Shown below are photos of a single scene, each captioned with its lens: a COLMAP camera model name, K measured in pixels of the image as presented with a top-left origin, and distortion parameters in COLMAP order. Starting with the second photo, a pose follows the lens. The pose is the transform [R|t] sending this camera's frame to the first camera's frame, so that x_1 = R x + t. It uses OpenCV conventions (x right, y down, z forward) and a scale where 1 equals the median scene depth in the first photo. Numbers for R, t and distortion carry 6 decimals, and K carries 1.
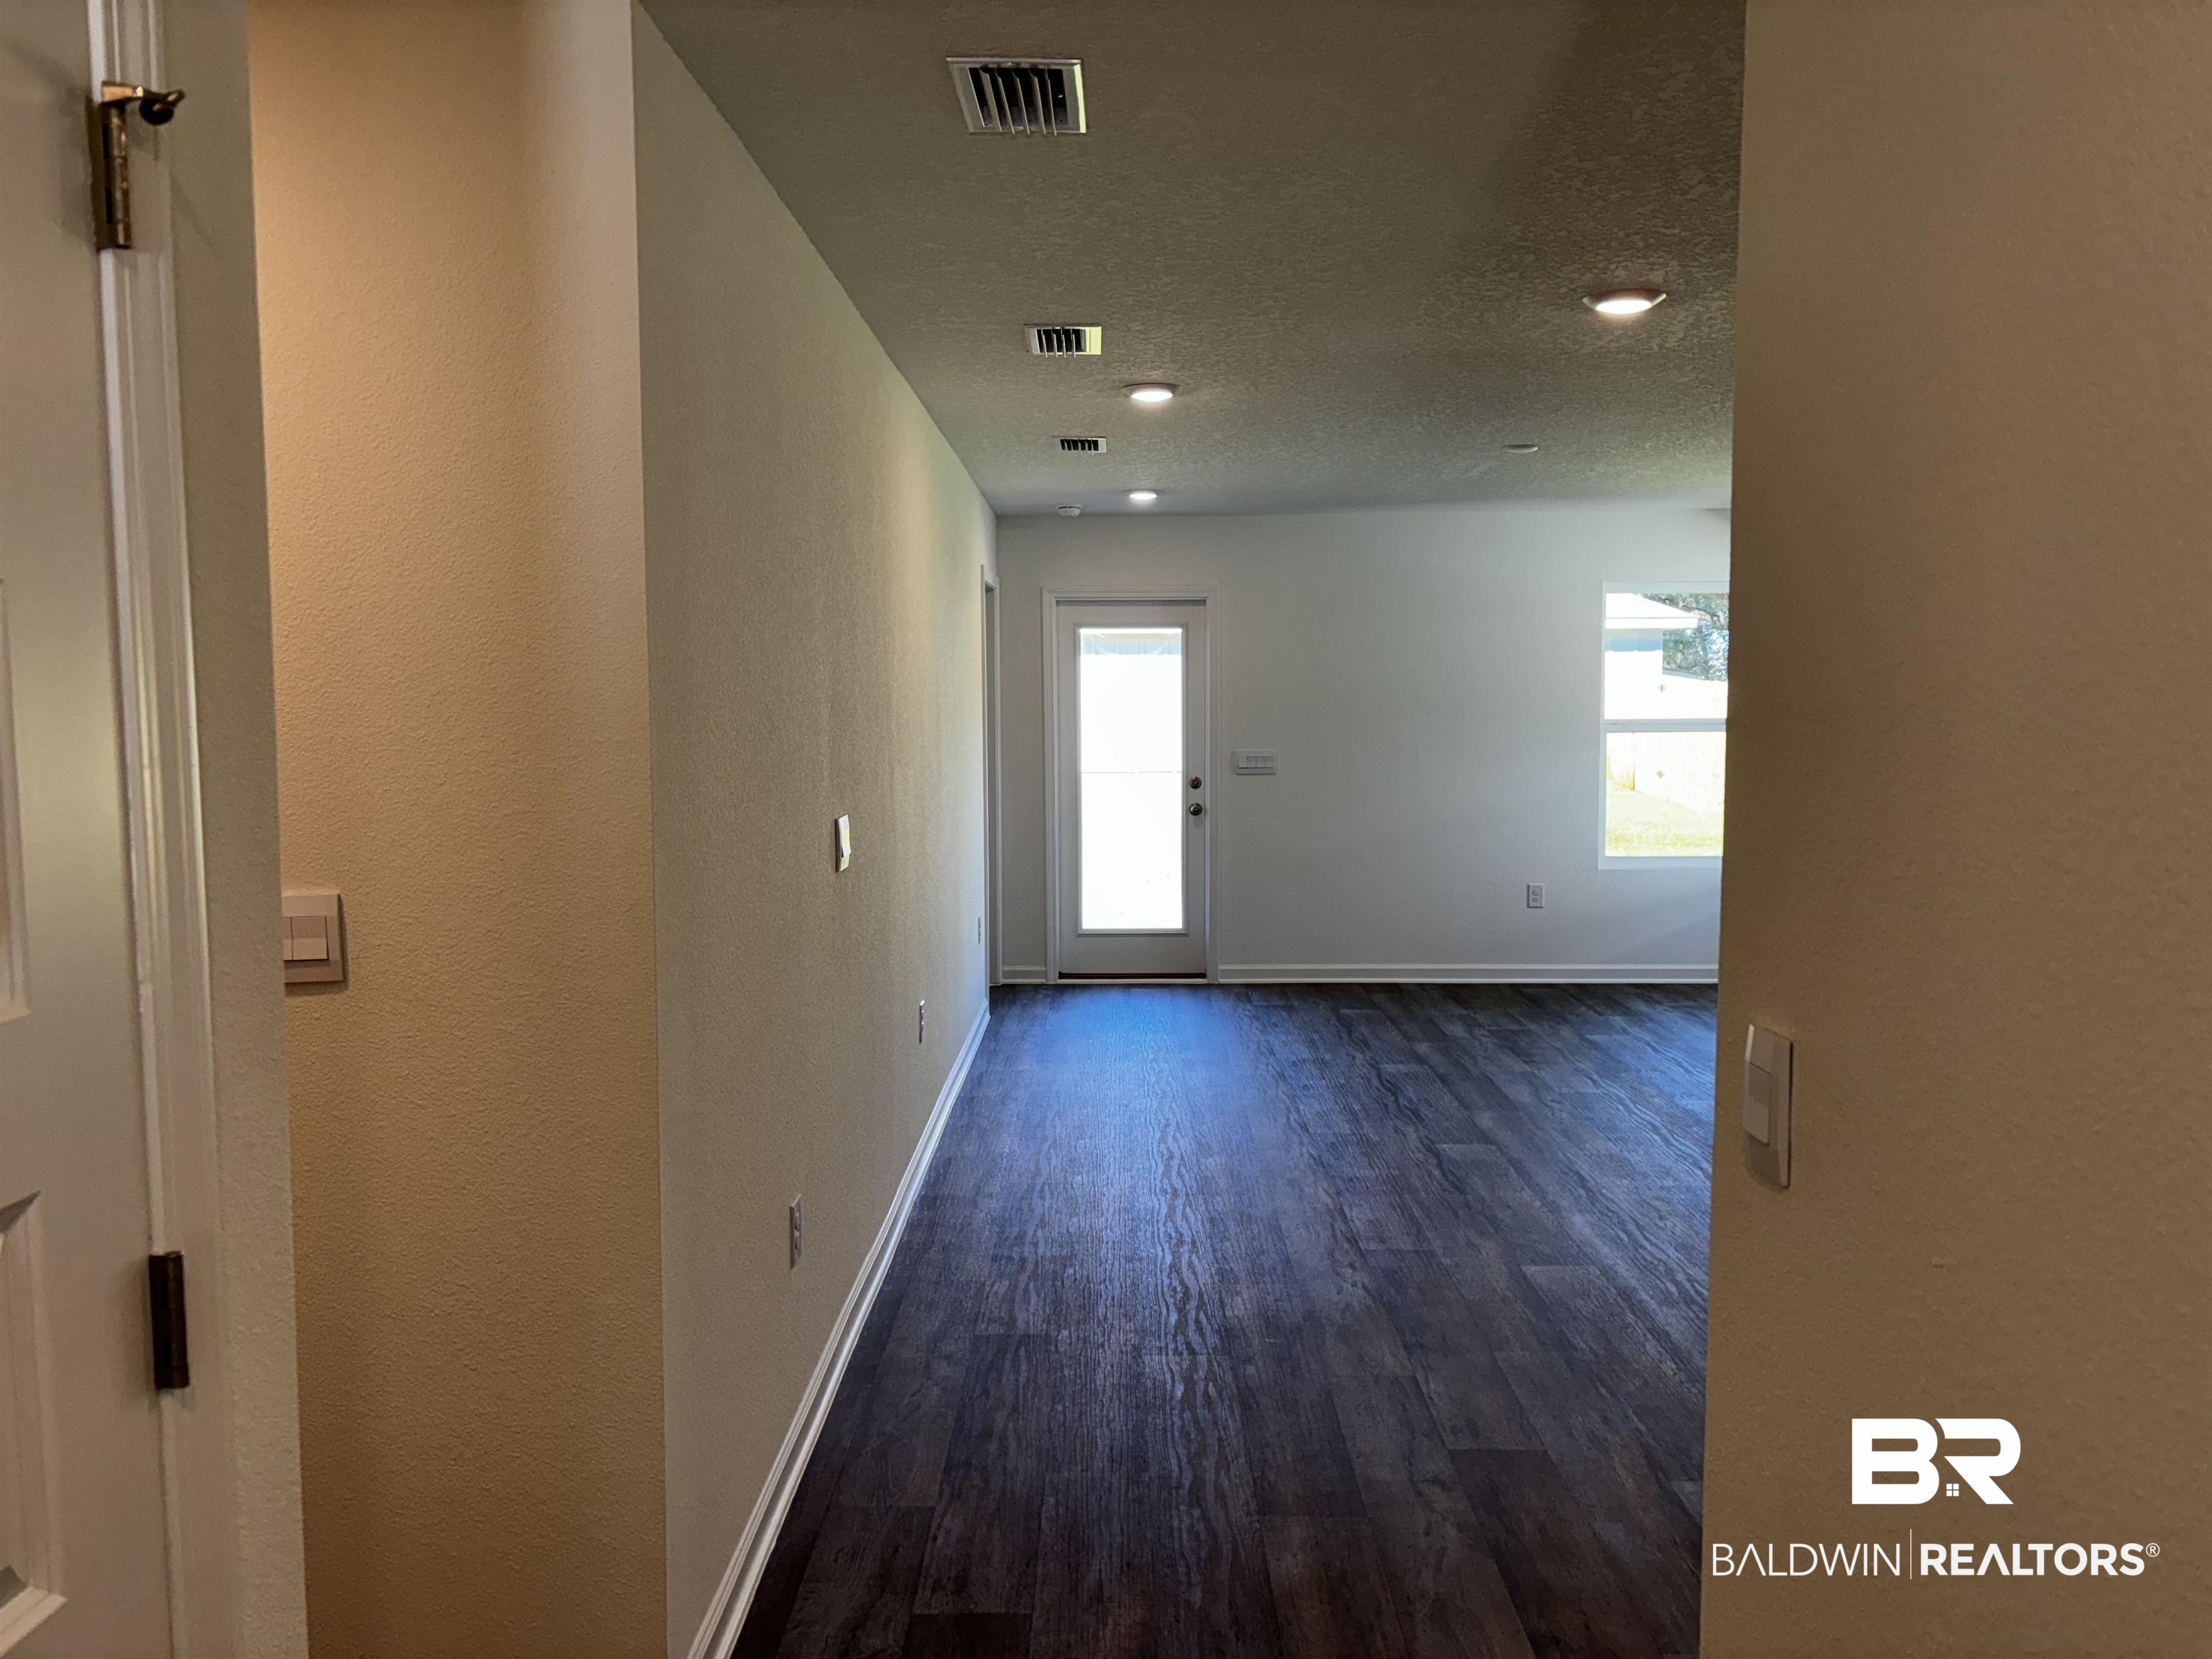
lens RADIAL K [[1672.7, 0, 1096.4], [0, 1672.7, 820.5], [0, 0, 1]] dist [0.044128, -0.043071]
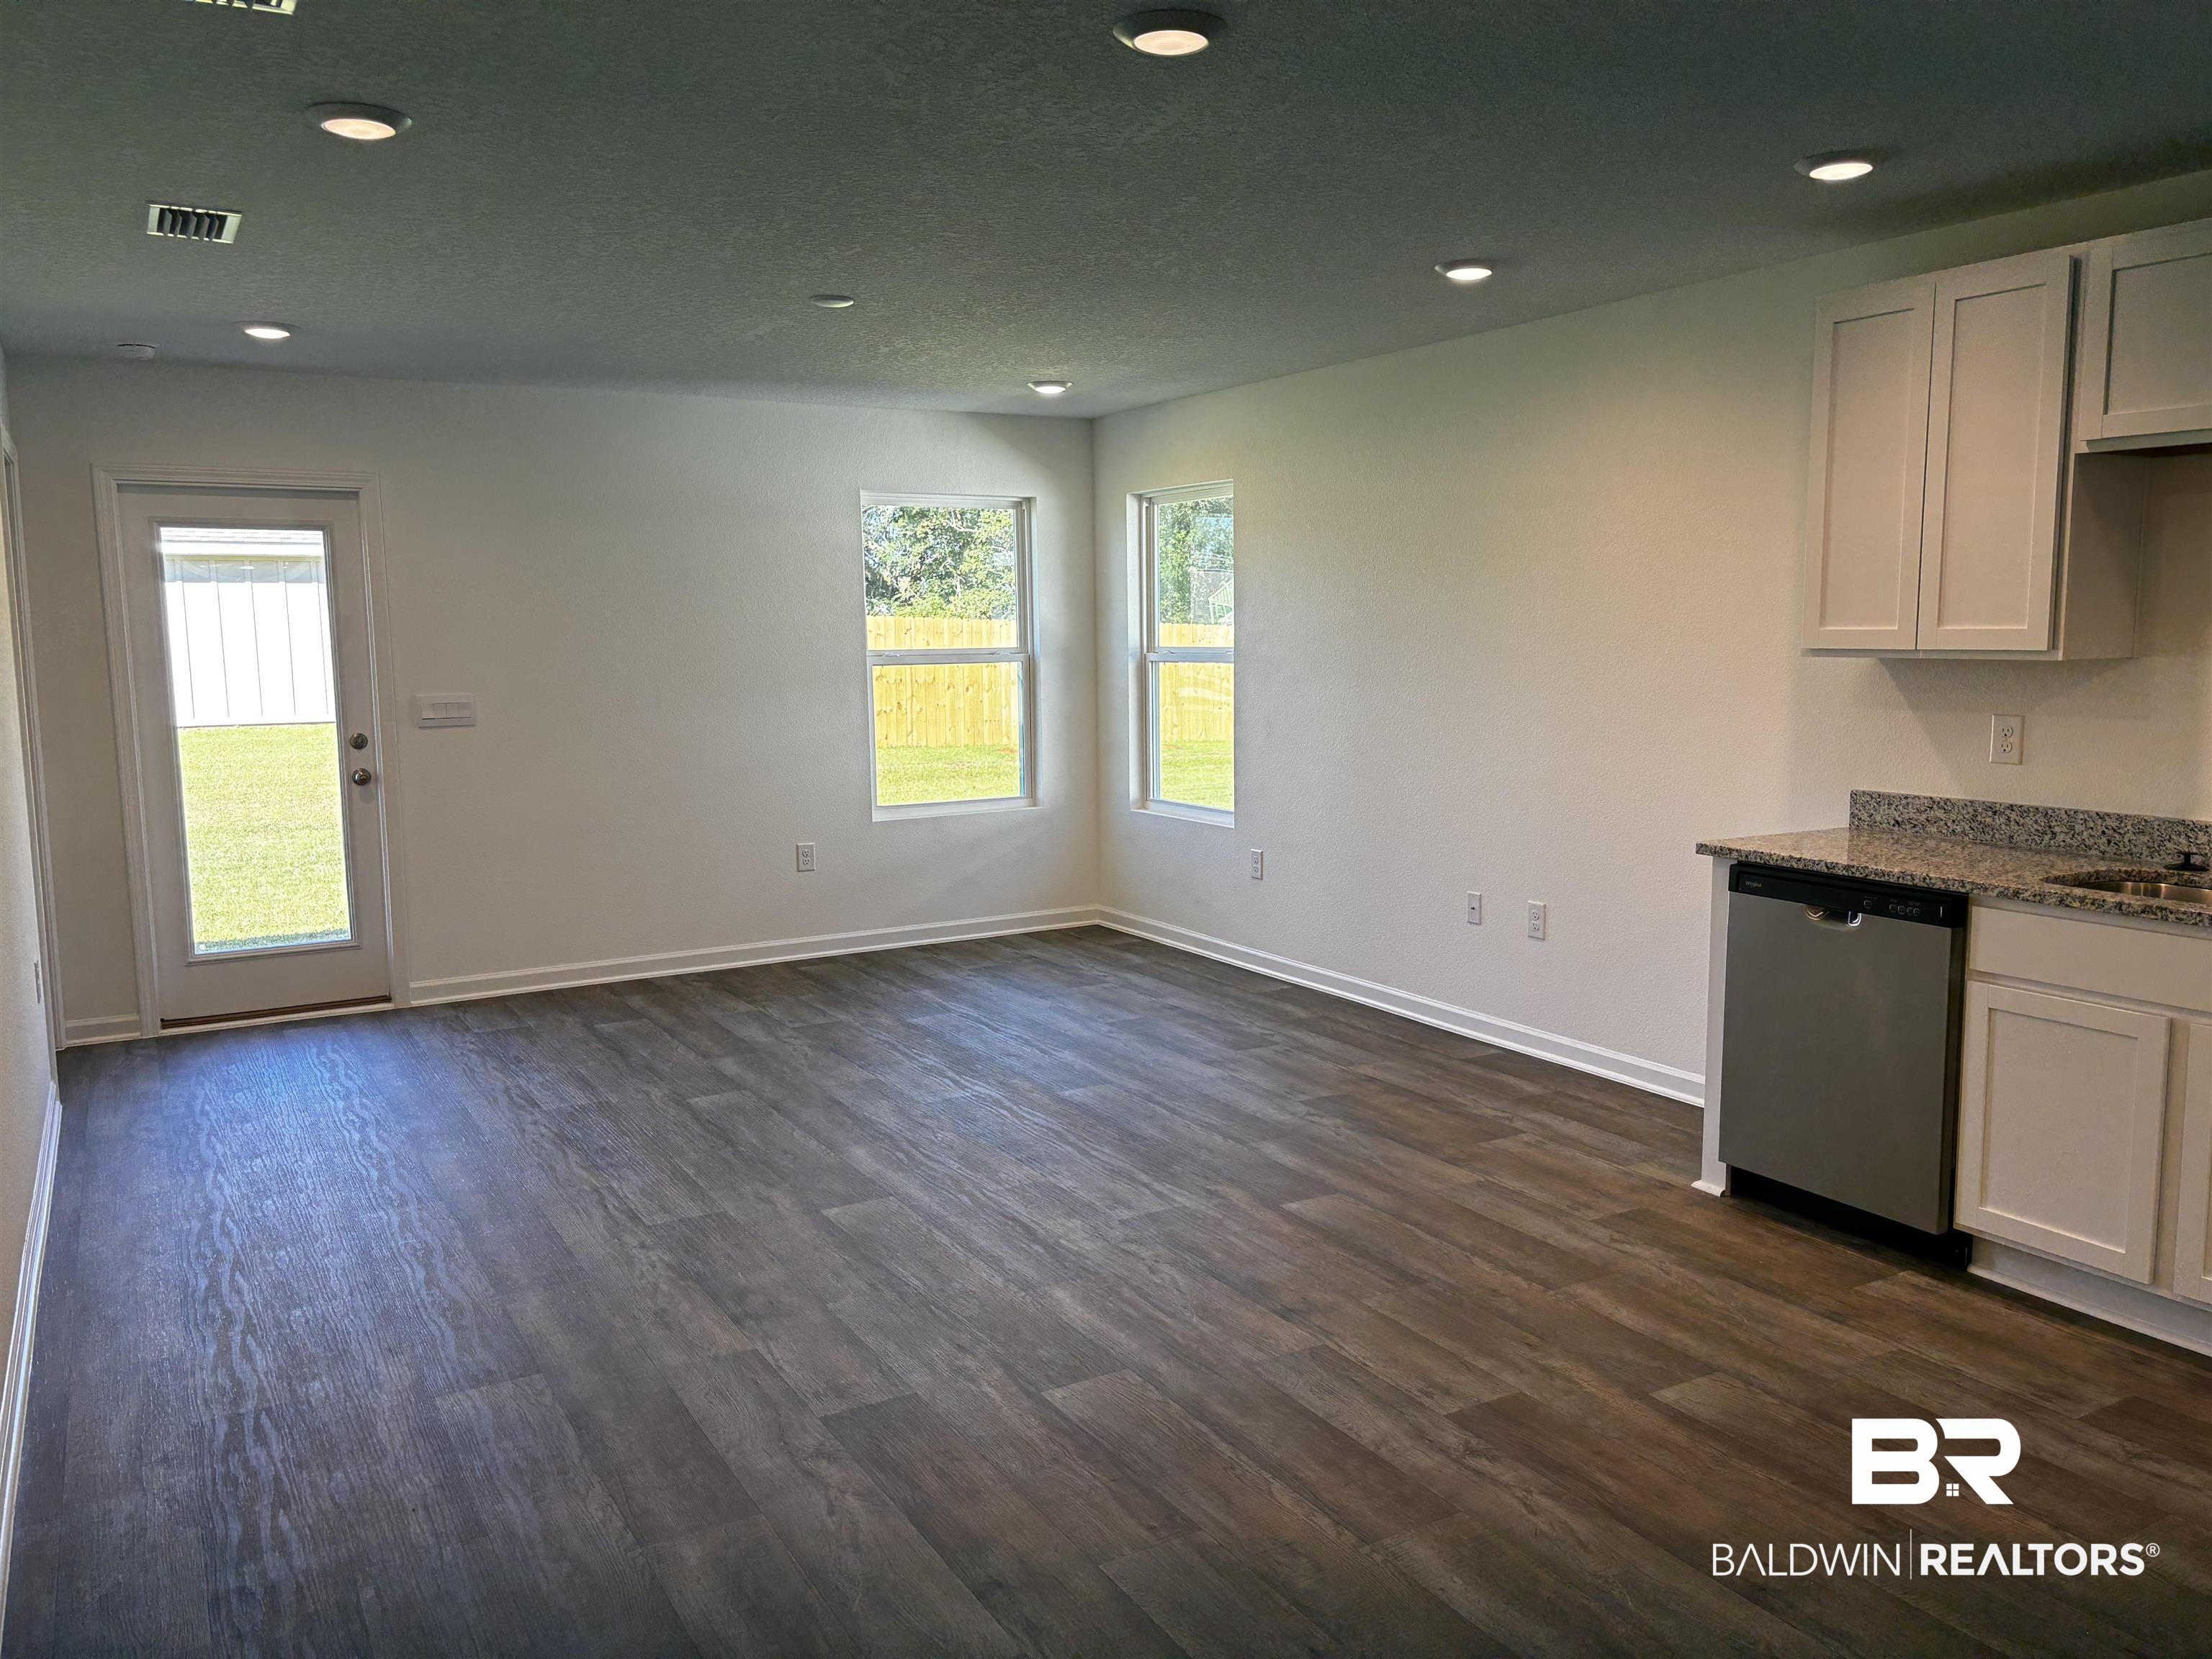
lens RADIAL K [[1672.7, 0, 1122.7], [0, 1672.7, 820.2], [0, 0, 1]] dist [0.044128, -0.043071]
pose [[0.852079, -0.069338, 0.518800, -0.042931], [0.049245, 0.997410, 0.052425, -0.010684], [-0.521091, -0.019122, 0.853287, 0.196023]]
